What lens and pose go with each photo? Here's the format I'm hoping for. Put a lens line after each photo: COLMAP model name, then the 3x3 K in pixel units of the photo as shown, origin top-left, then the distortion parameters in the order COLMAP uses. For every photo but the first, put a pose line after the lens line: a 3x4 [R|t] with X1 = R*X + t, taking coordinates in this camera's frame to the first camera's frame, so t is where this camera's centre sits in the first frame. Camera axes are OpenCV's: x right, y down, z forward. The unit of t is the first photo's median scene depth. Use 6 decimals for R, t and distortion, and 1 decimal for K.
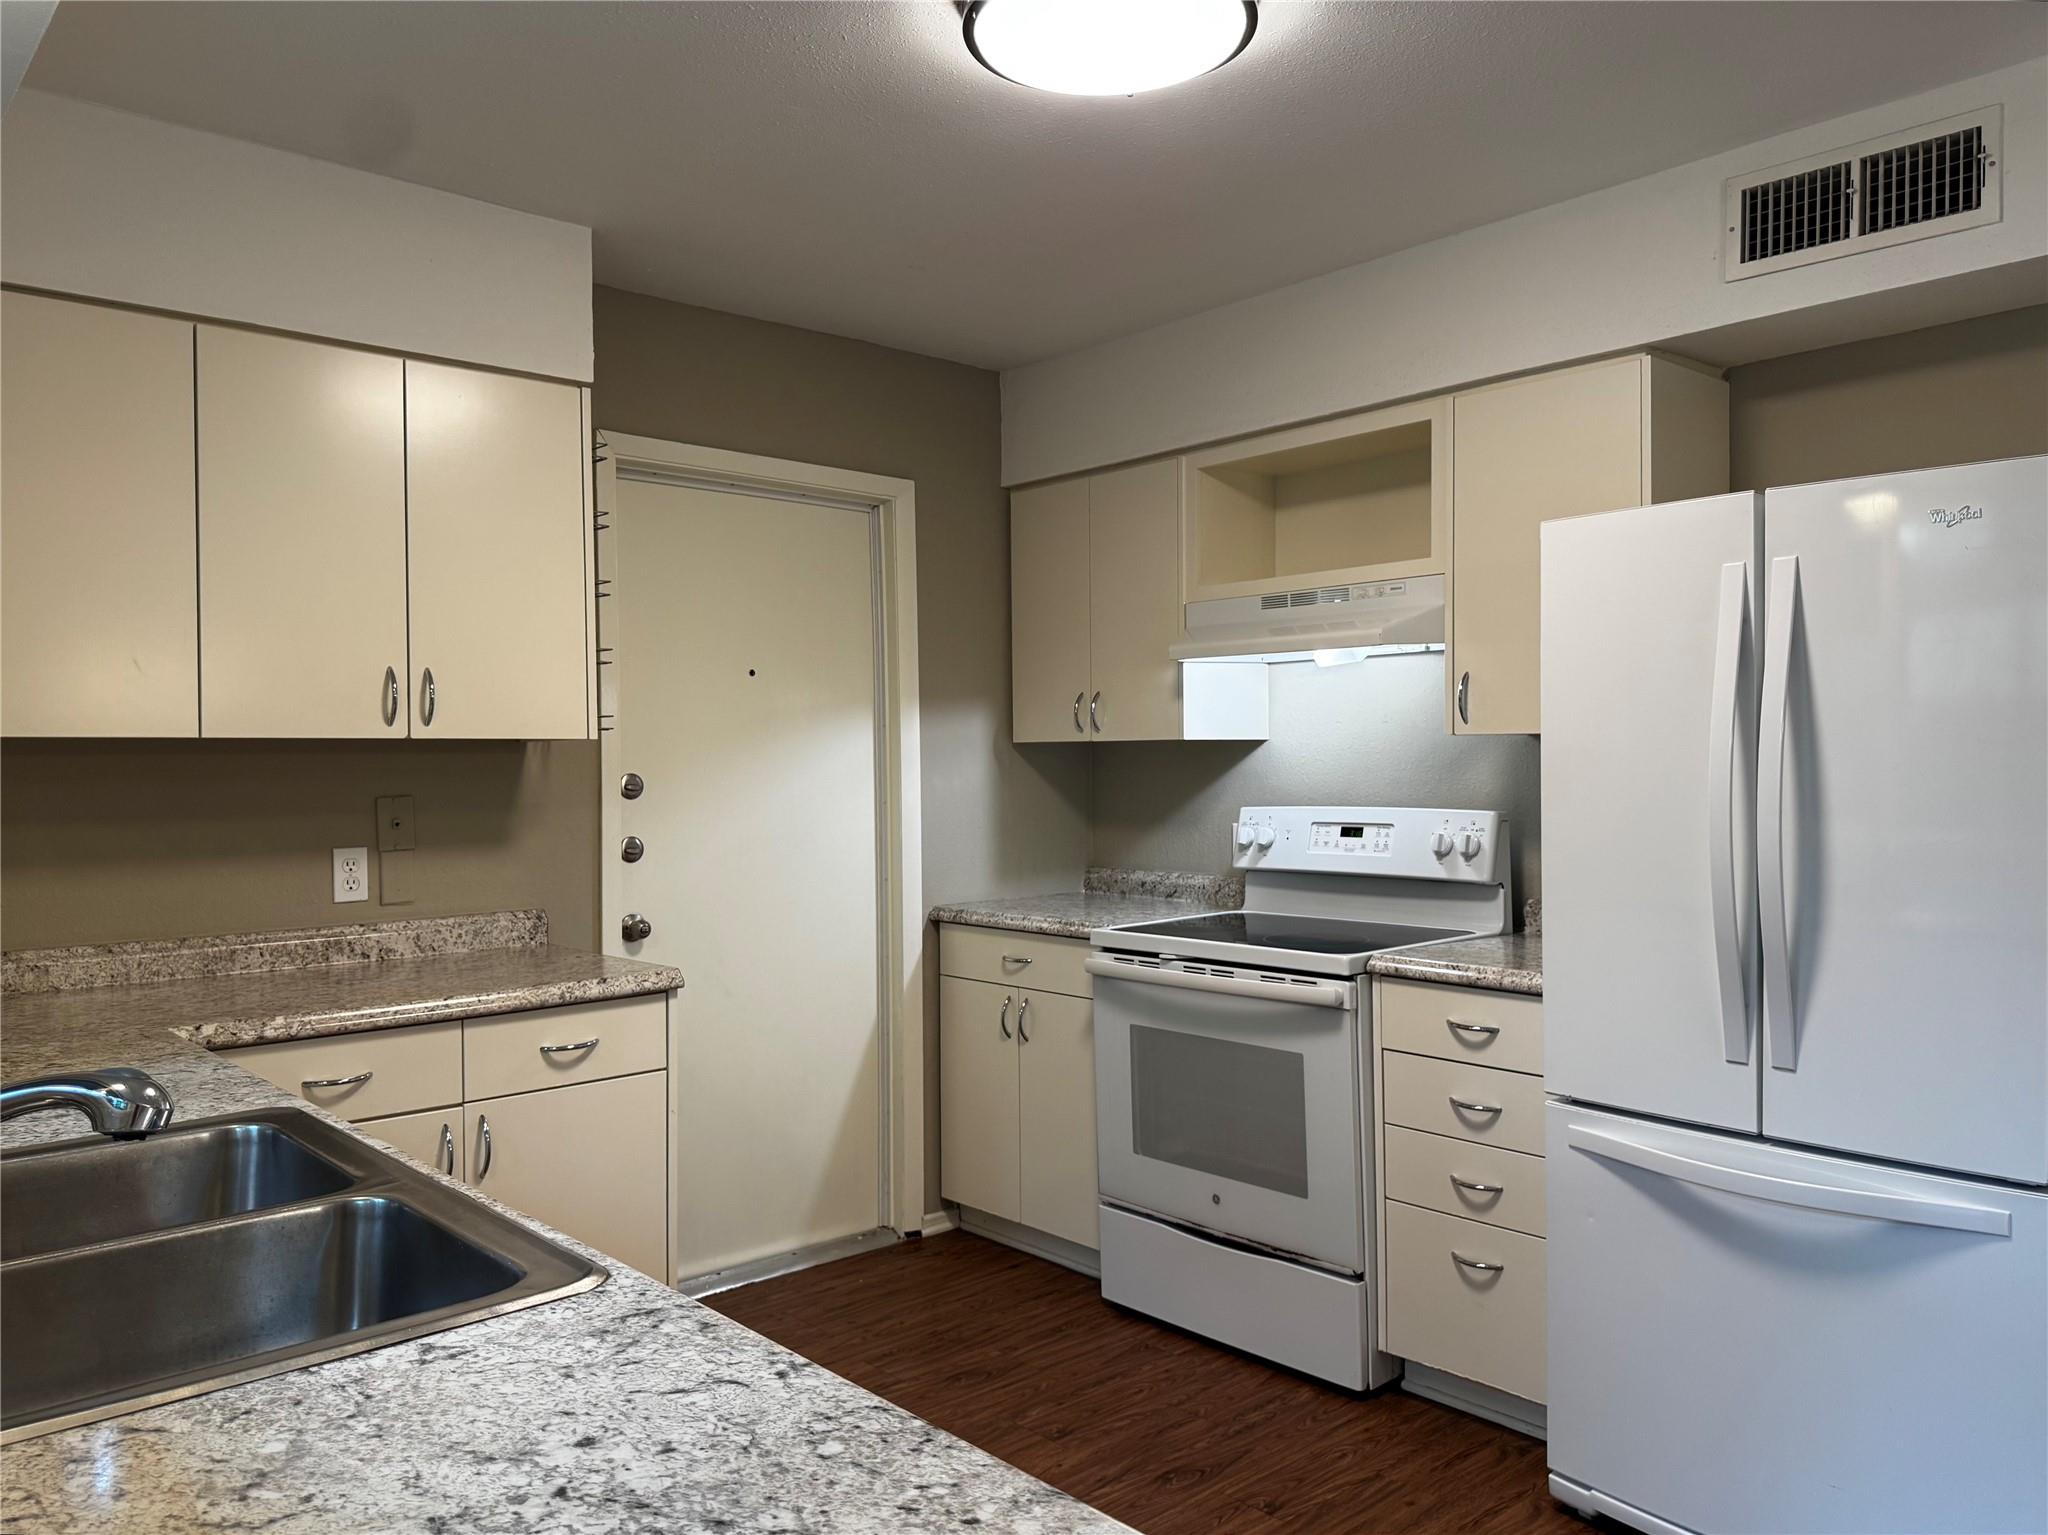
lens RADIAL K [[1482.8, 0, 1024.0], [0, 1482.8, 767.5], [0, 0, 1]] dist [0.146572, -0.265576]
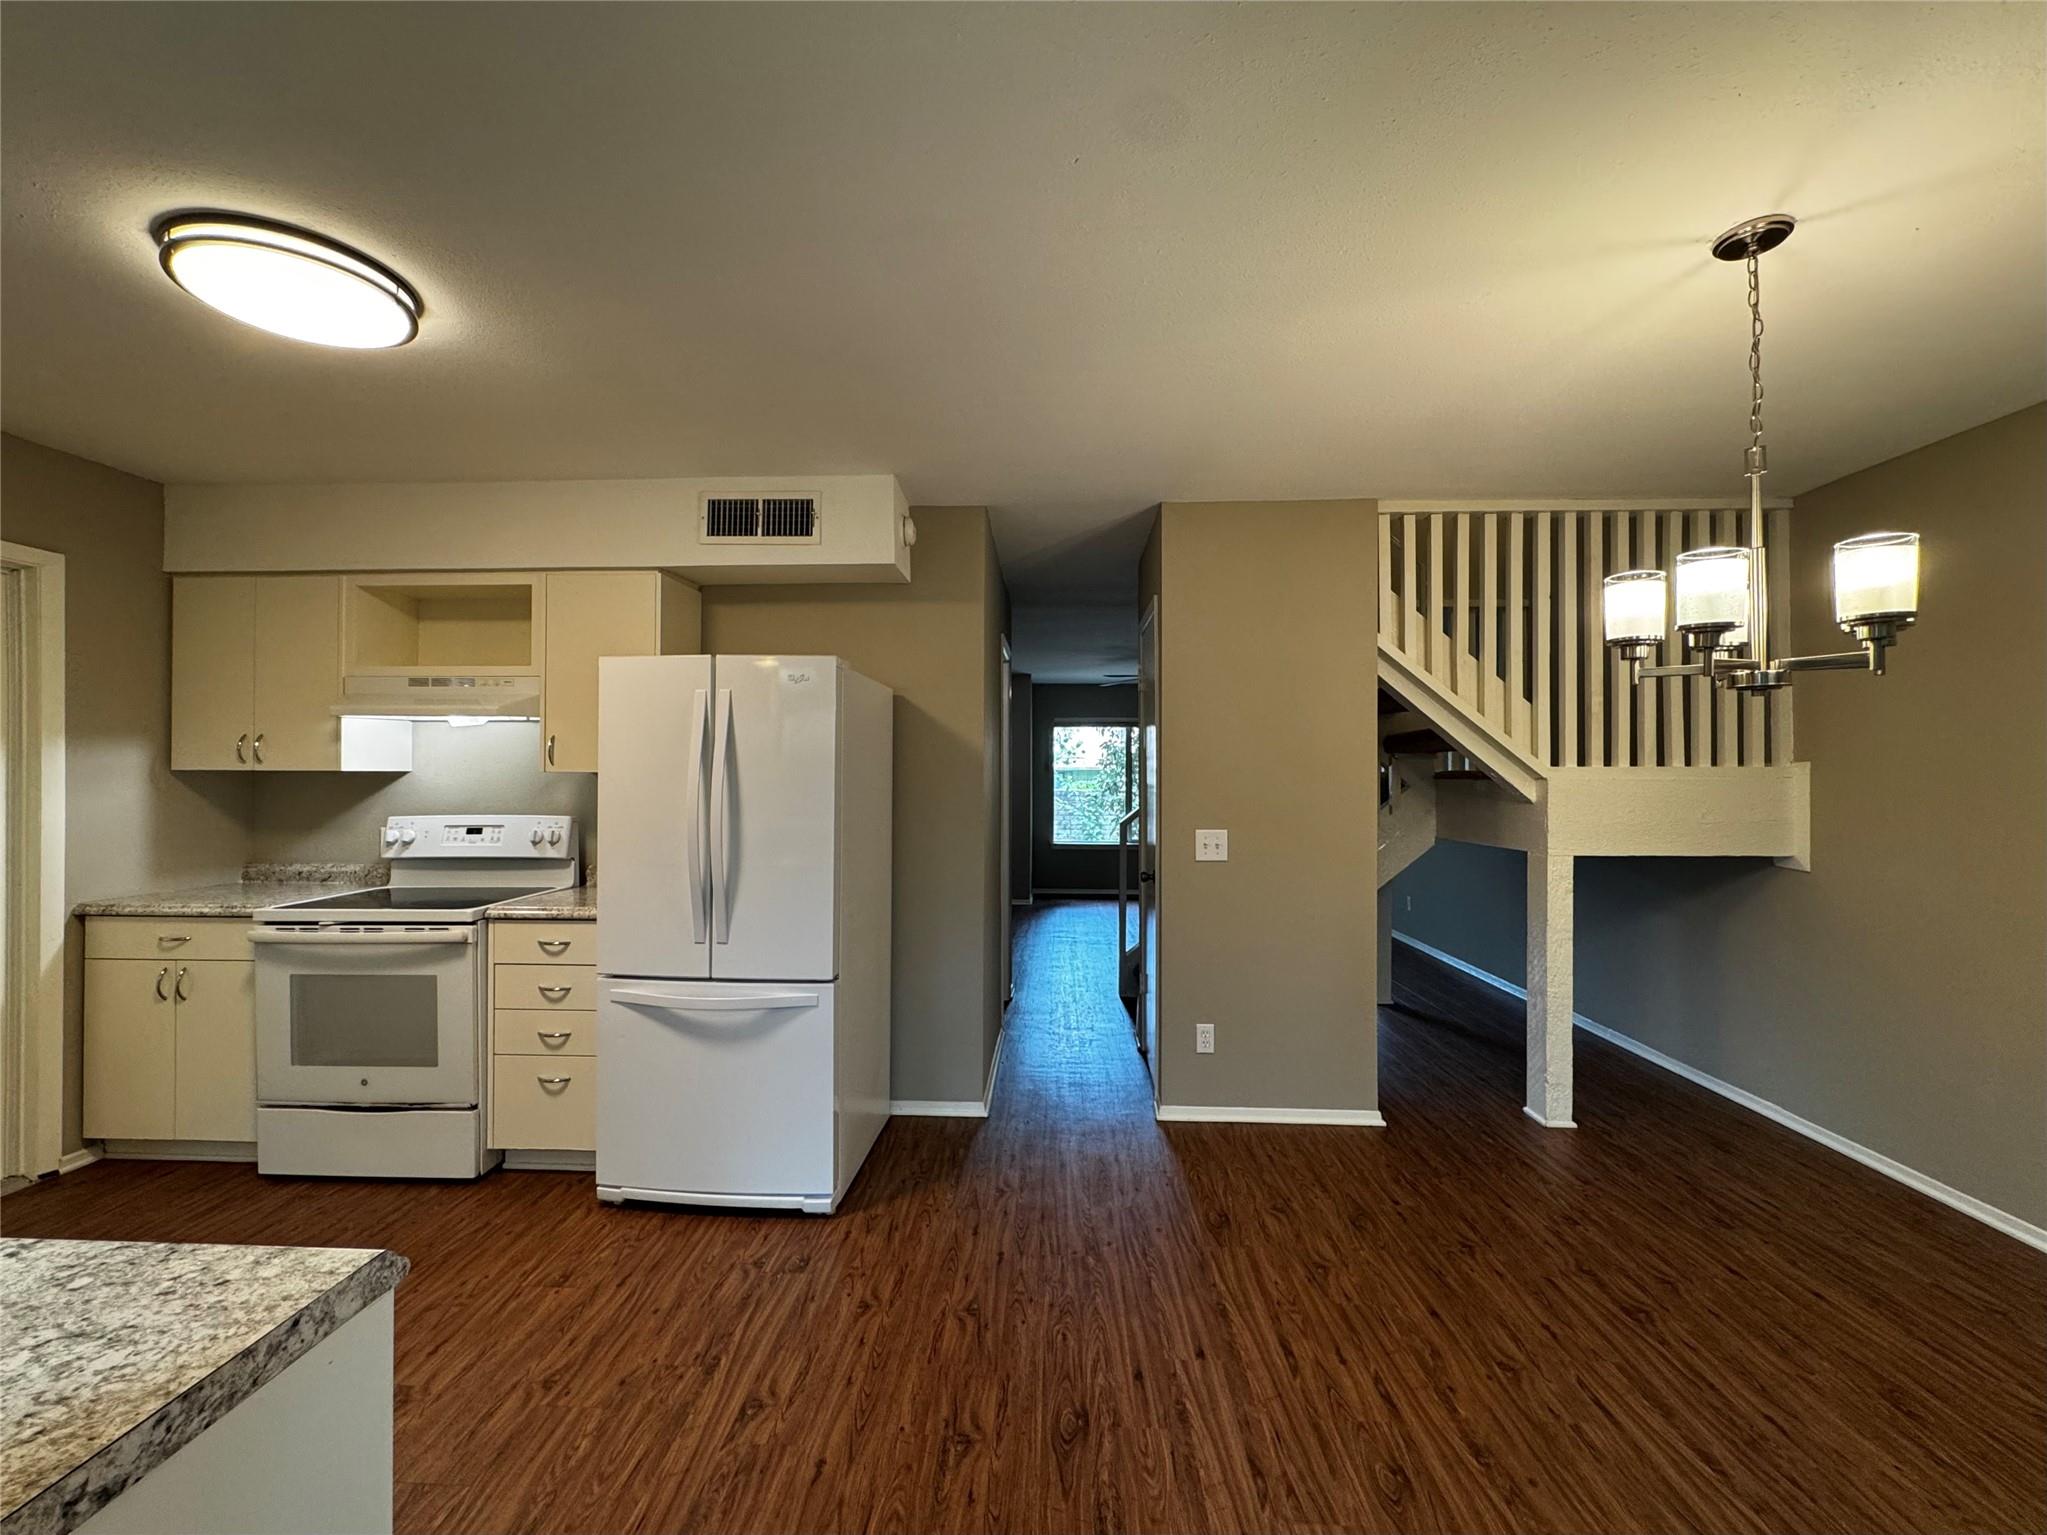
lens RADIAL K [[858.6, 0, 1023.5], [0, 858.6, 767.5], [0, 0, 1]] dist [-0.004351, -0.000176]
pose [[0.701518, 0.016652, 0.712457, -0.022567], [-0.002841, 0.999784, -0.020571, -0.007825], [-0.712646, 0.012407, 0.701414, -0.060249]]
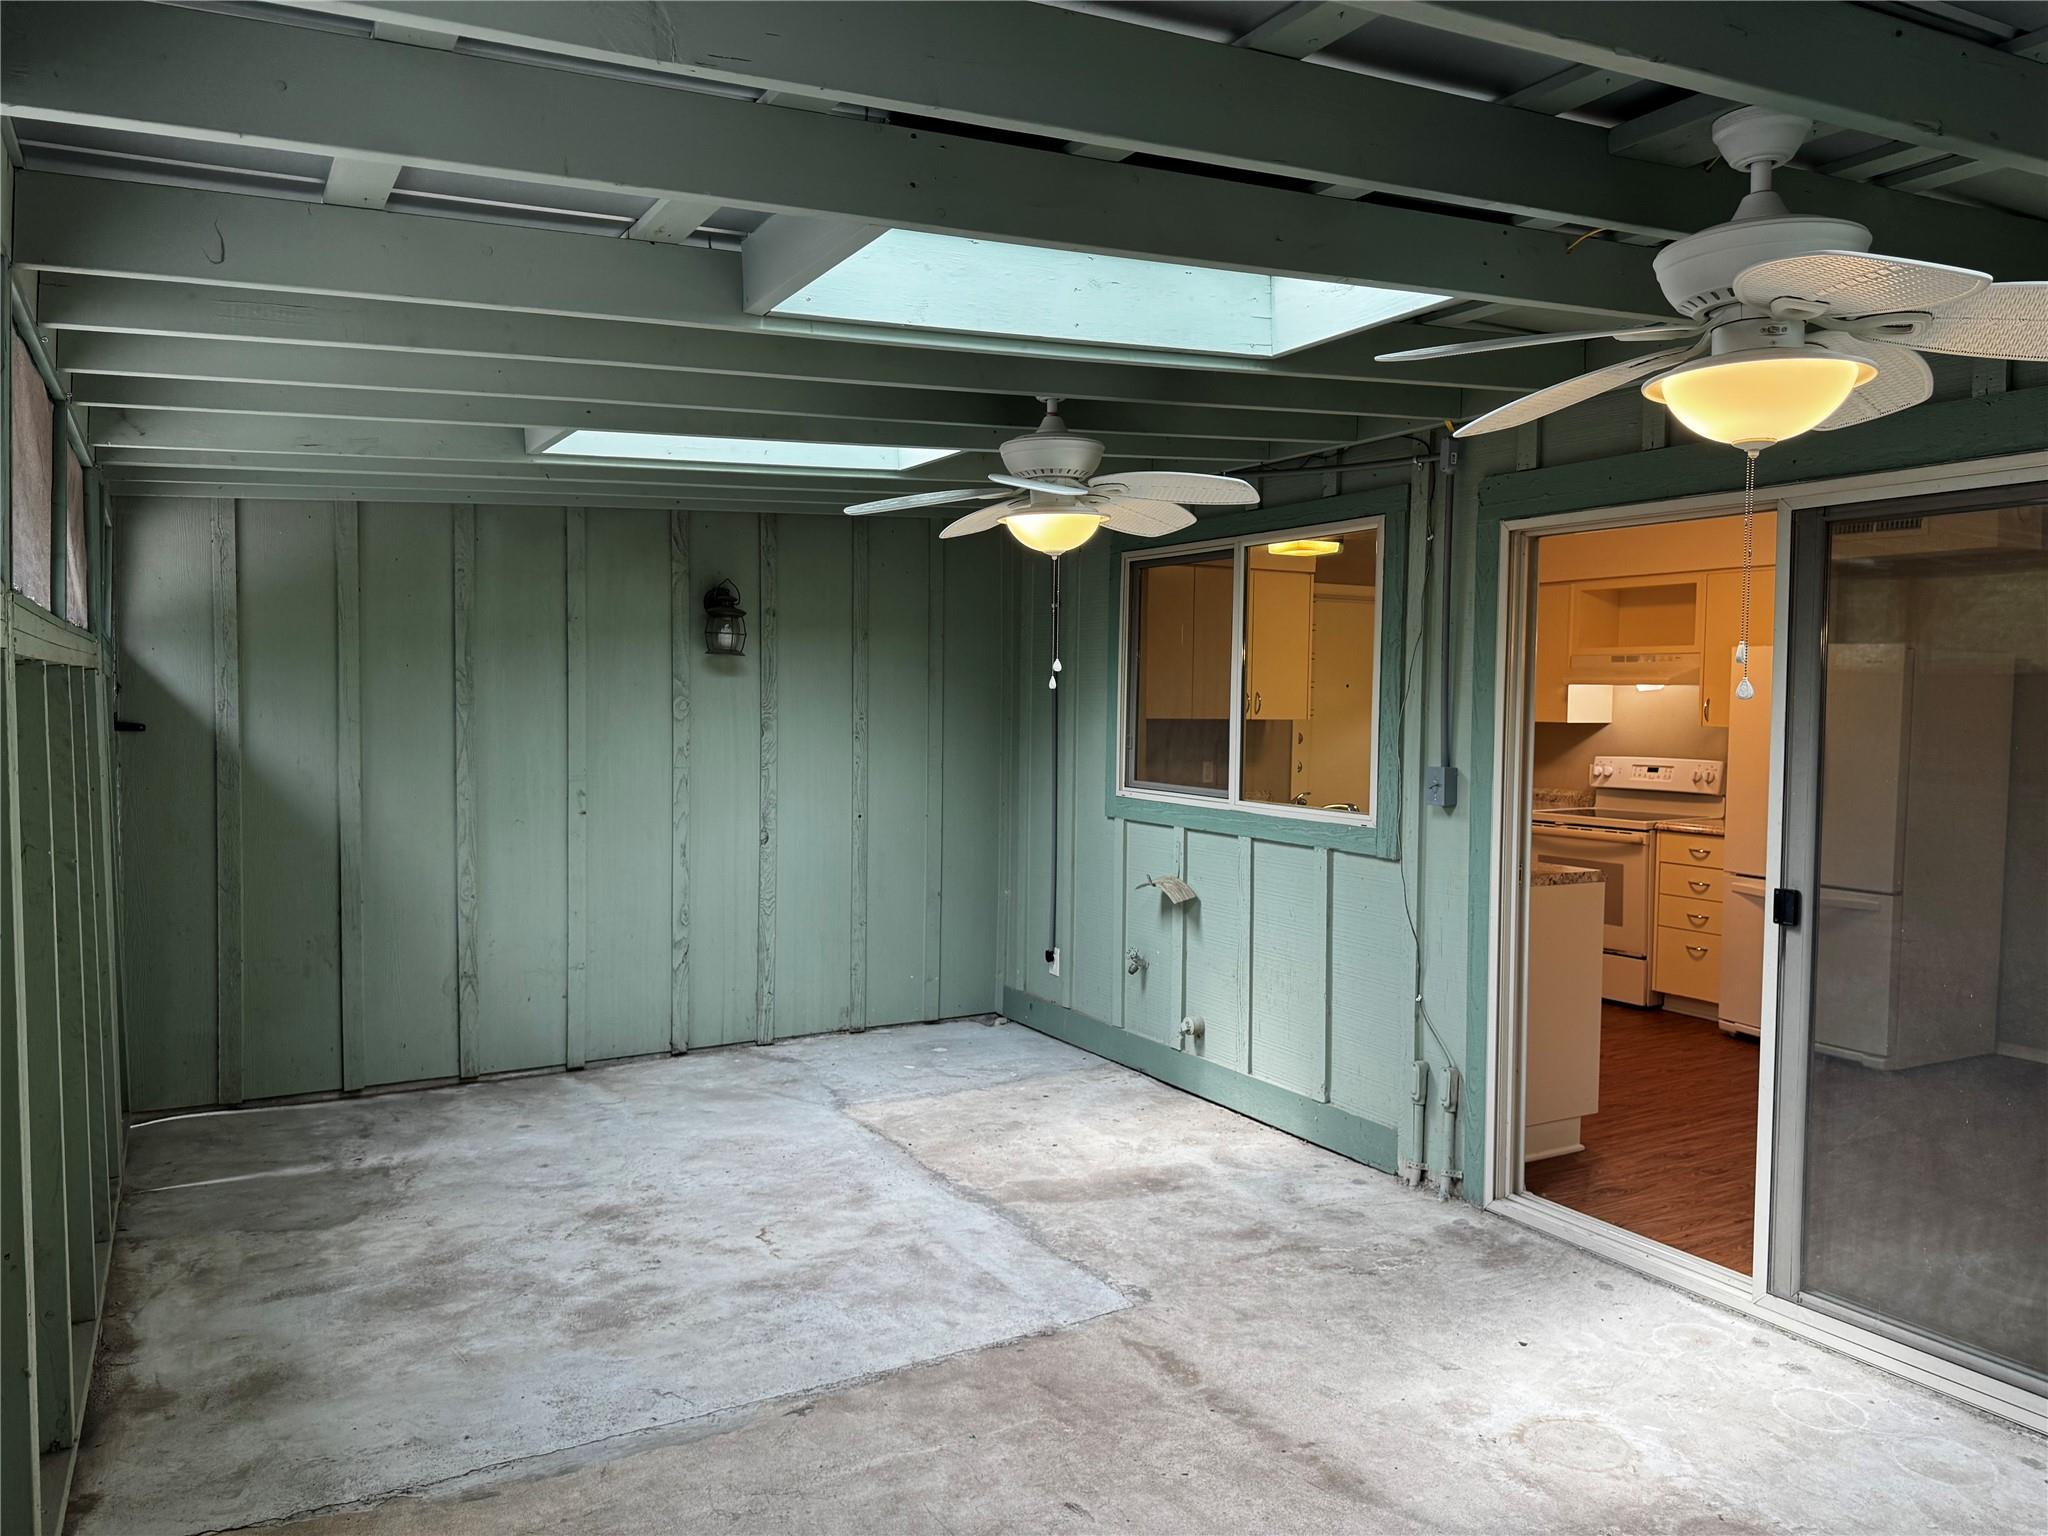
lens RADIAL K [[1482.8, 0, 1024.0], [0, 1482.8, 768.0], [0, 0, 1]] dist [0.146572, -0.265576]
pose [[0.980001, 0.032442, -0.196331, -0.245299], [-0.024442, 0.998775, 0.043033, -0.030893], [0.197486, -0.037374, 0.979593, -1.333833]]
